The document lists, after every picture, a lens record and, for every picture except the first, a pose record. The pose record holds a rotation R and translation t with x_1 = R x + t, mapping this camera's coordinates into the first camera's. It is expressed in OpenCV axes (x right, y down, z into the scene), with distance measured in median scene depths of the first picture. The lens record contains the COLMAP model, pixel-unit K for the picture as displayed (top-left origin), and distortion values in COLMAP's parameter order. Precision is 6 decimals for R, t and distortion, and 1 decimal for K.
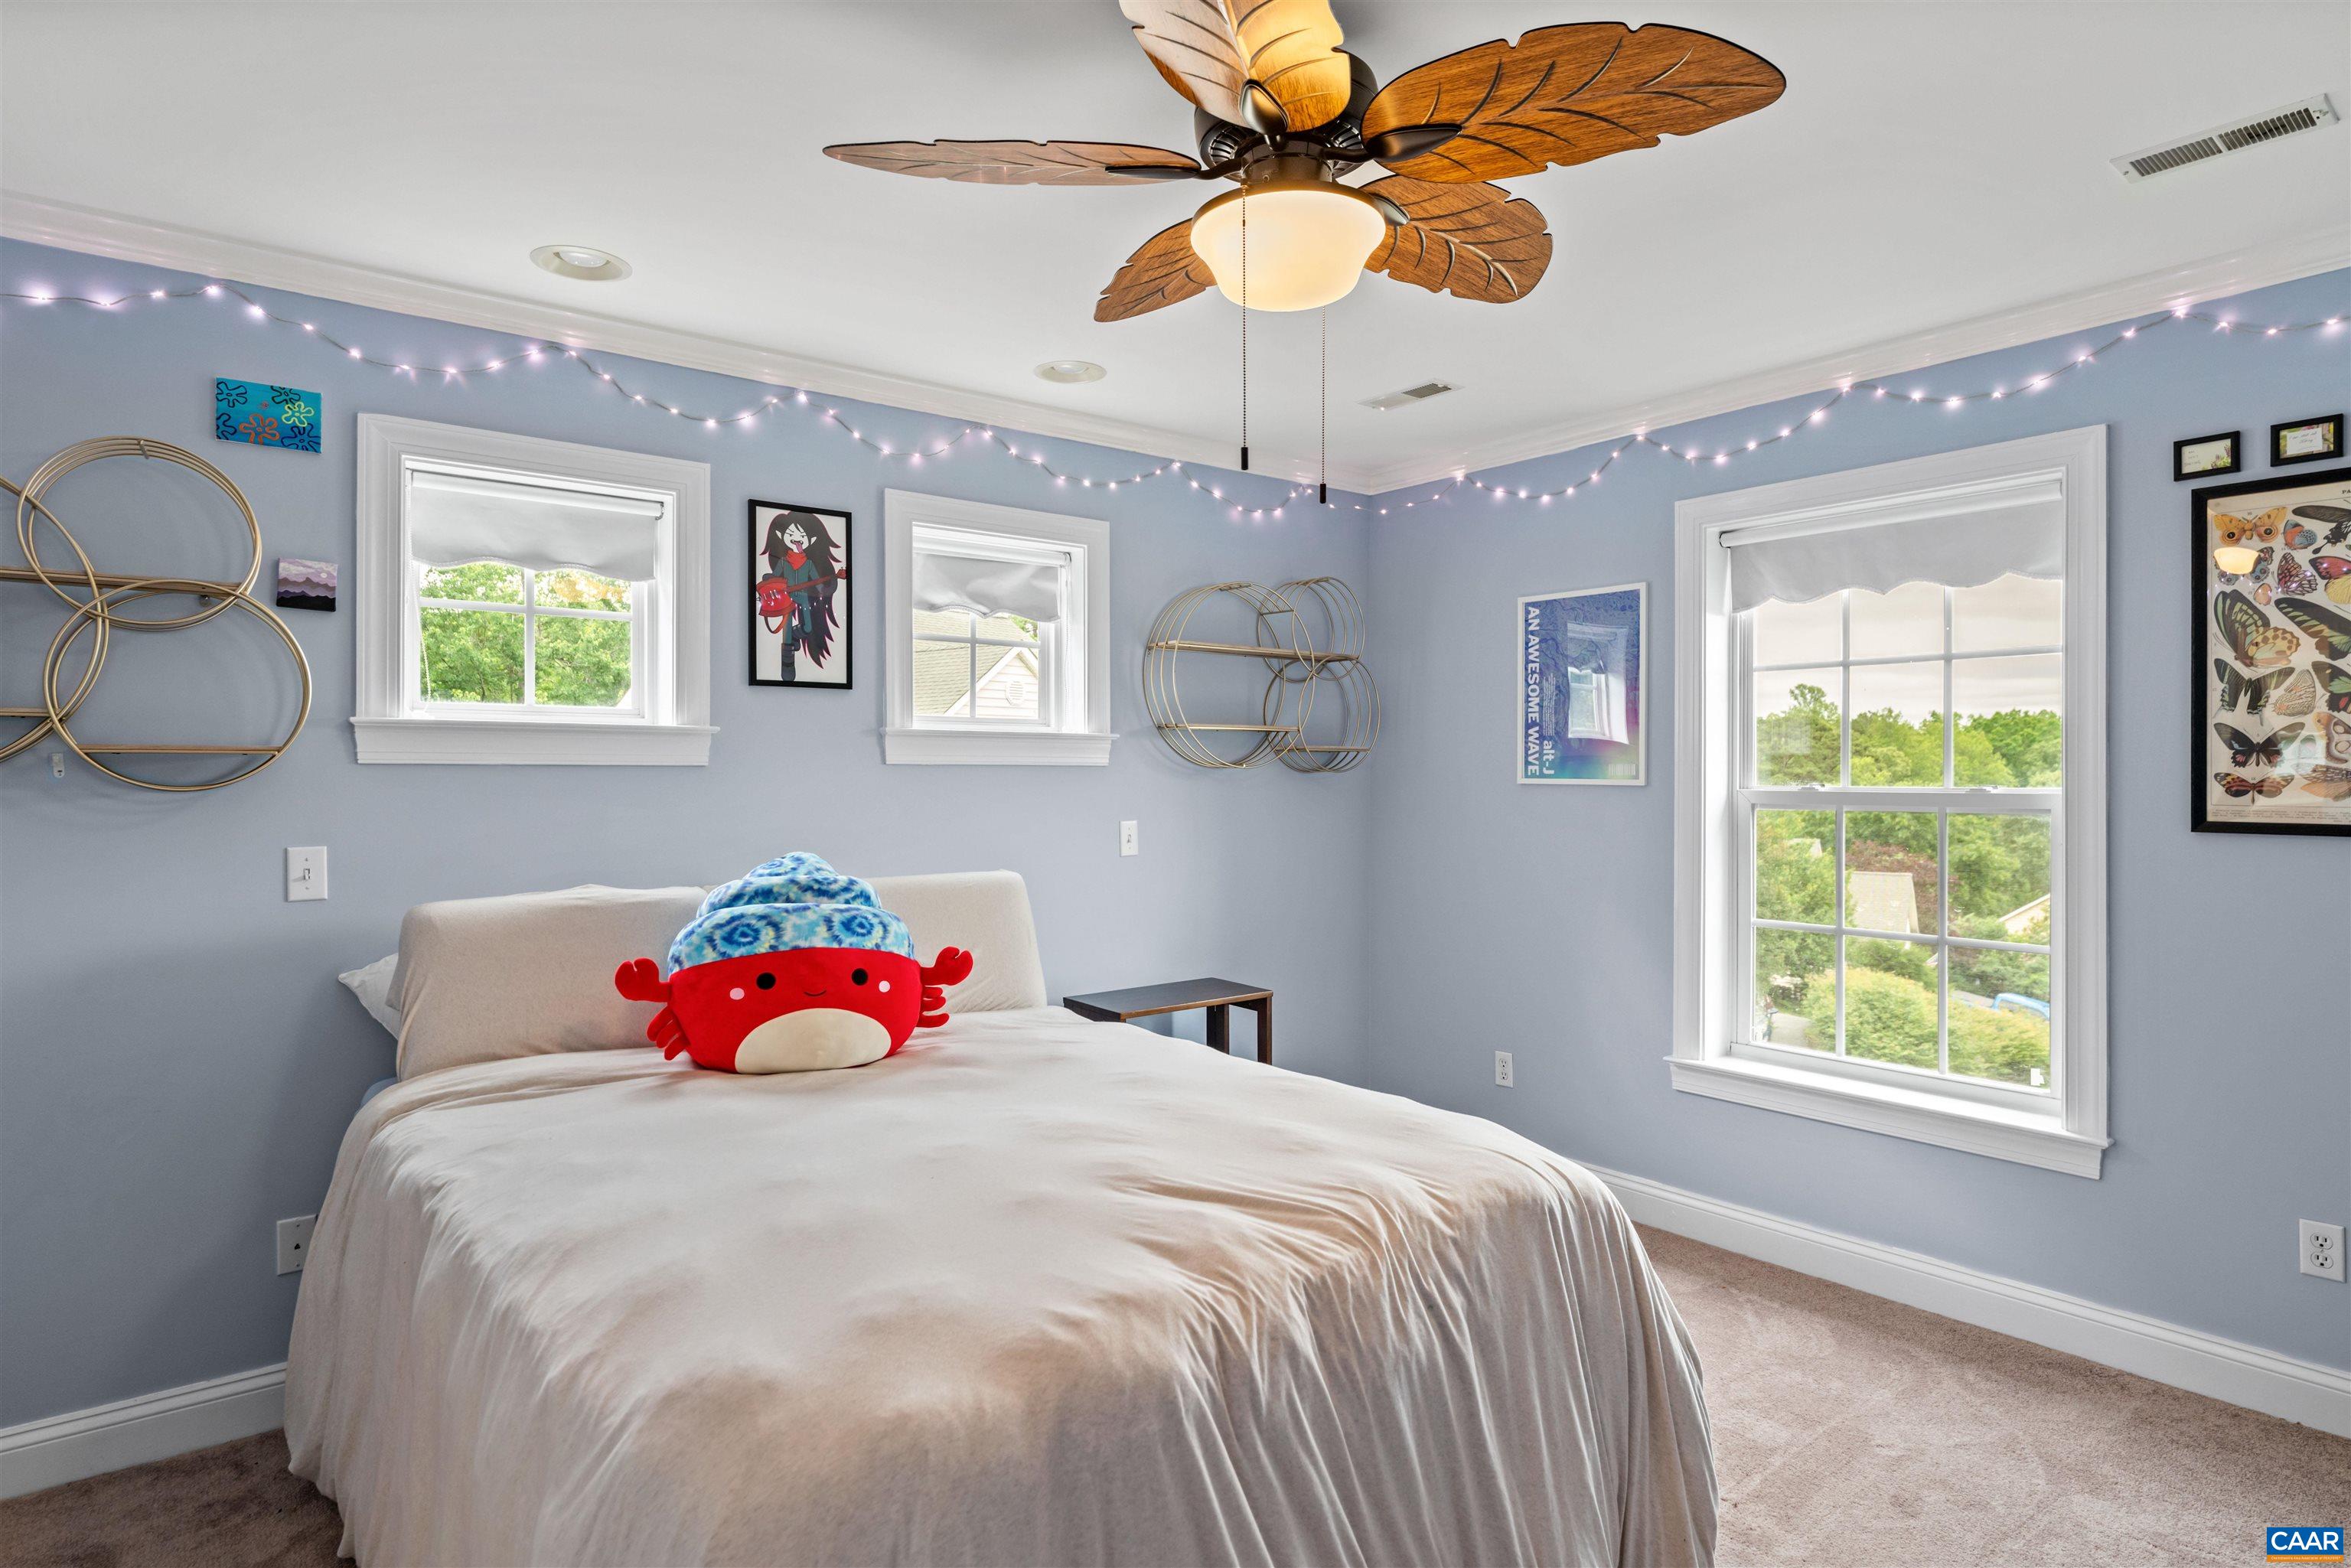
lens RADIAL K [[1256.2, 0, 1176.4], [0, 1256.2, 776.9], [0, 0, 1]] dist [-0.001610, -0.000284]
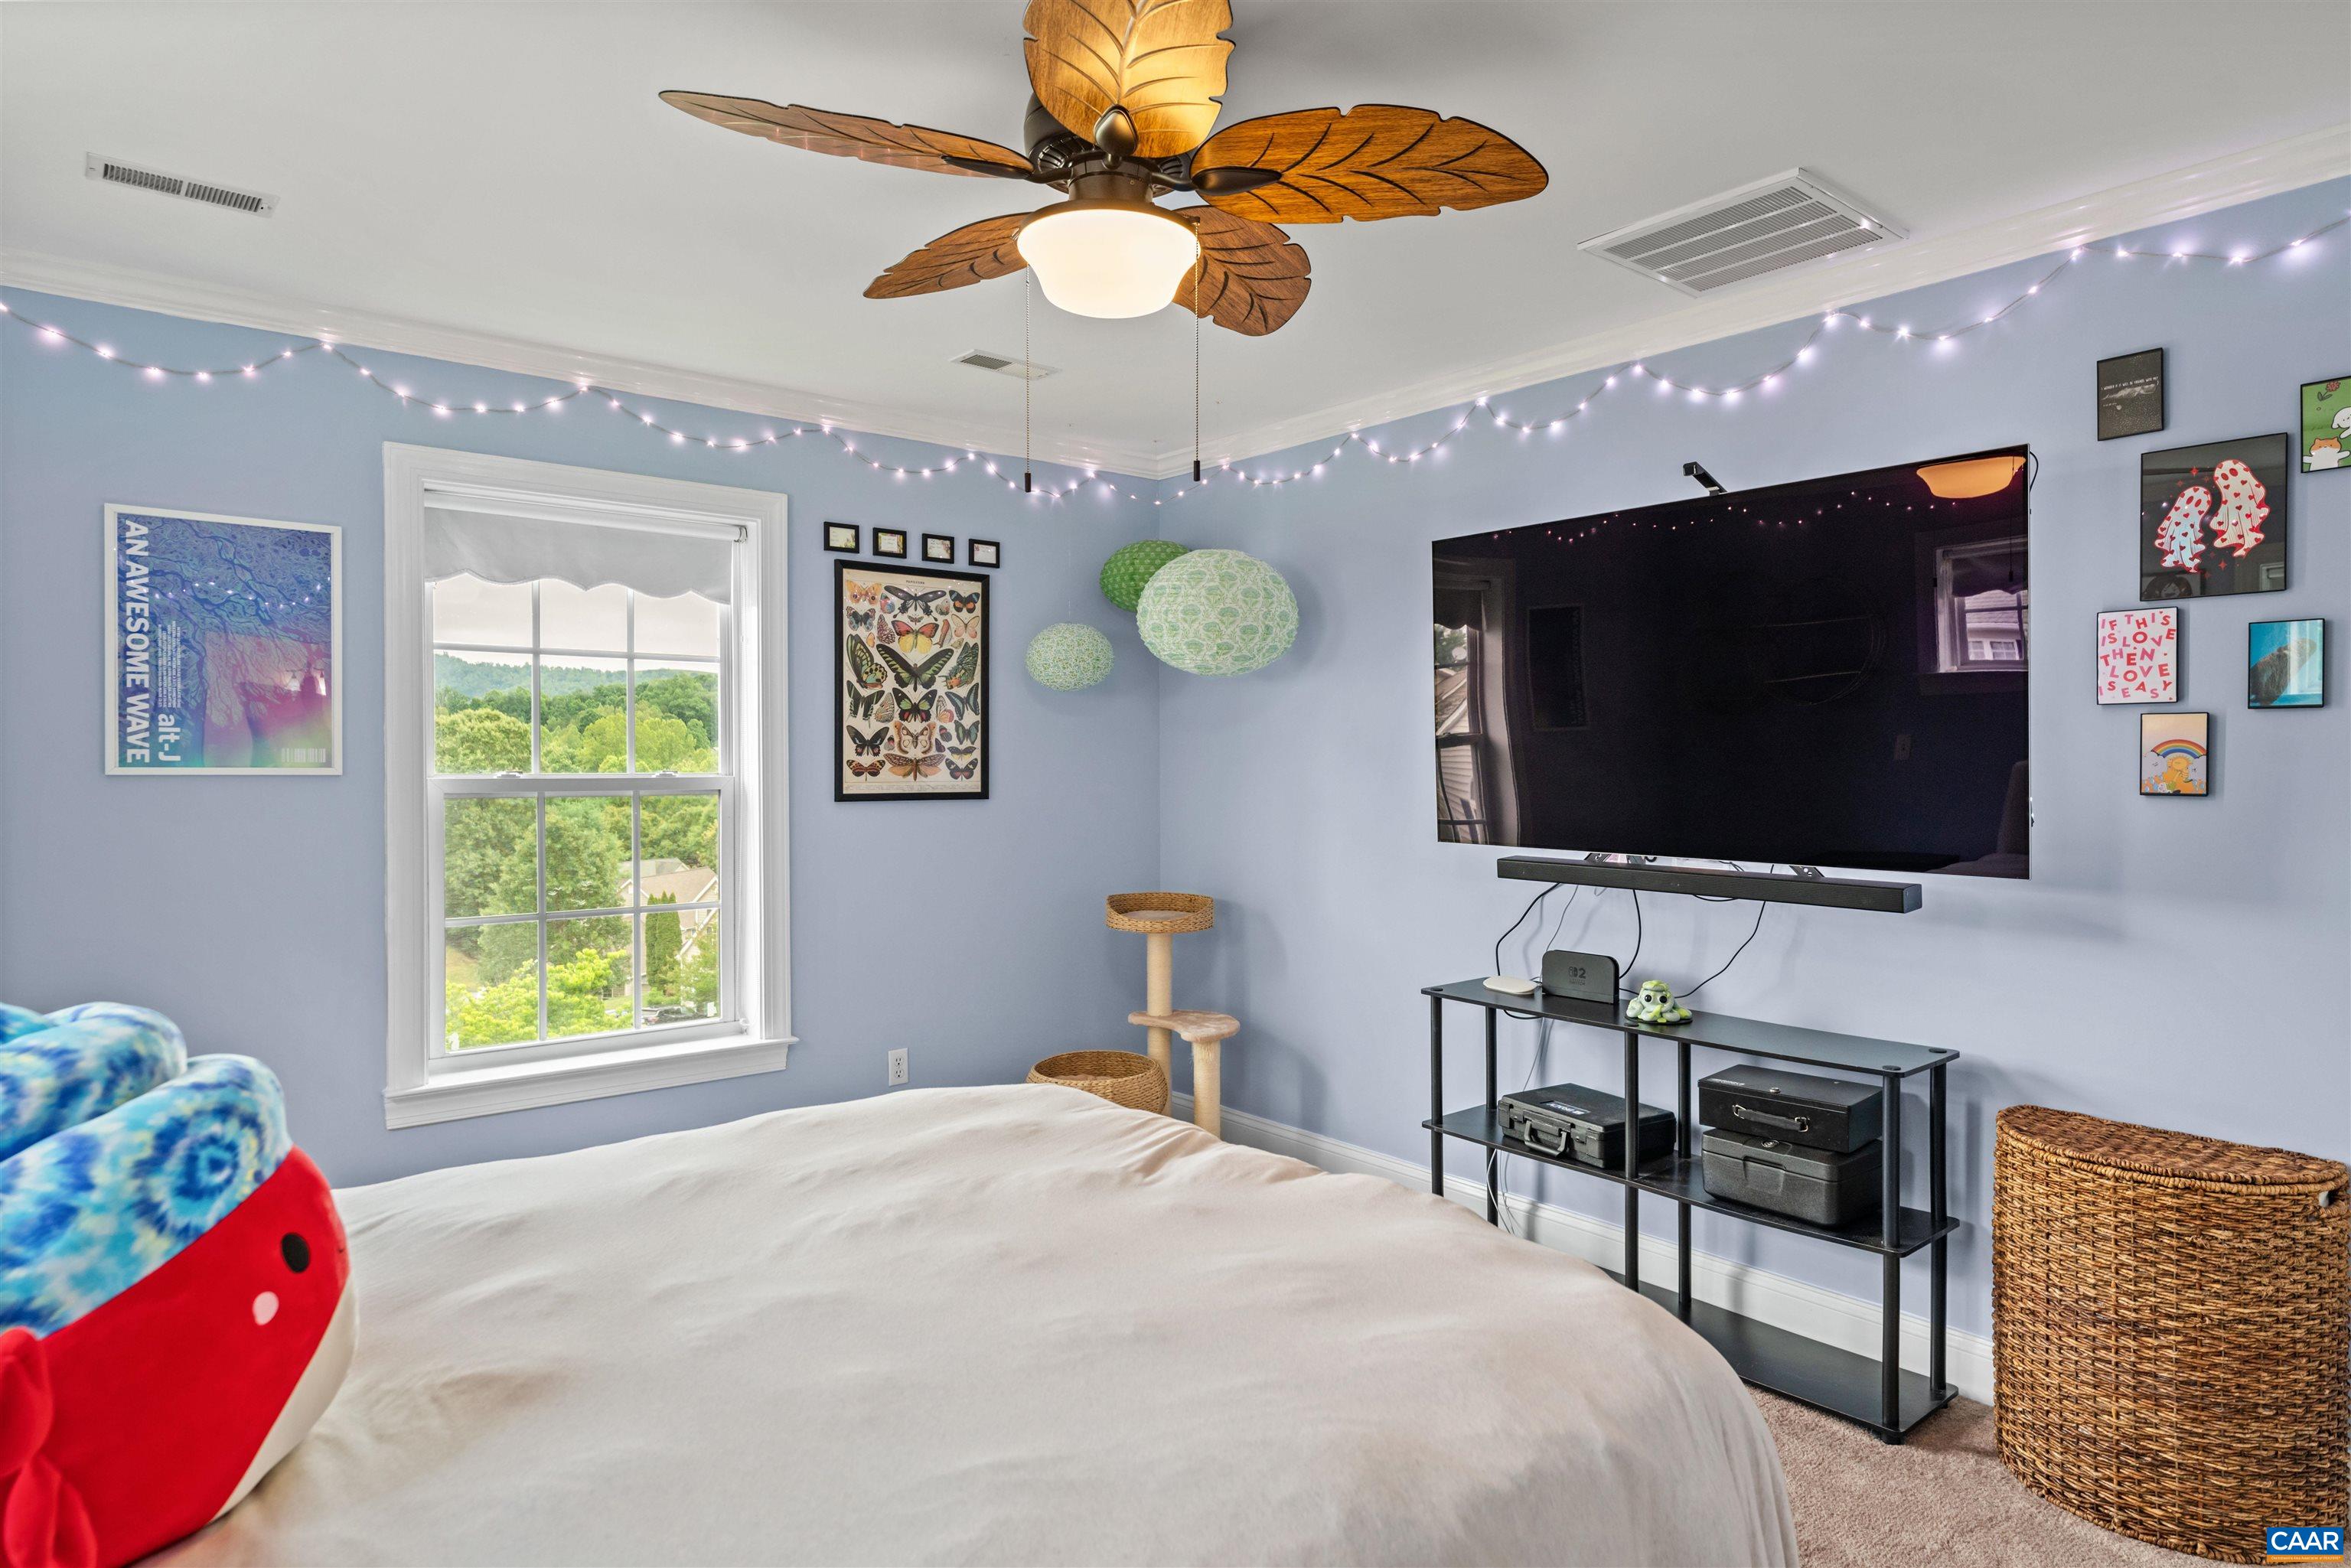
lens RADIAL K [[1327.0, 0, 1175.5], [0, 1327.0, 784.0], [0, 0, 1]] dist [-0.000265, -0.000123]
pose [[-0.018488, -0.015534, 0.999708, -0.689654], [0.004467, 0.999868, 0.015620, 0.002204], [-0.999819, 0.004755, -0.018416, 0.644554]]
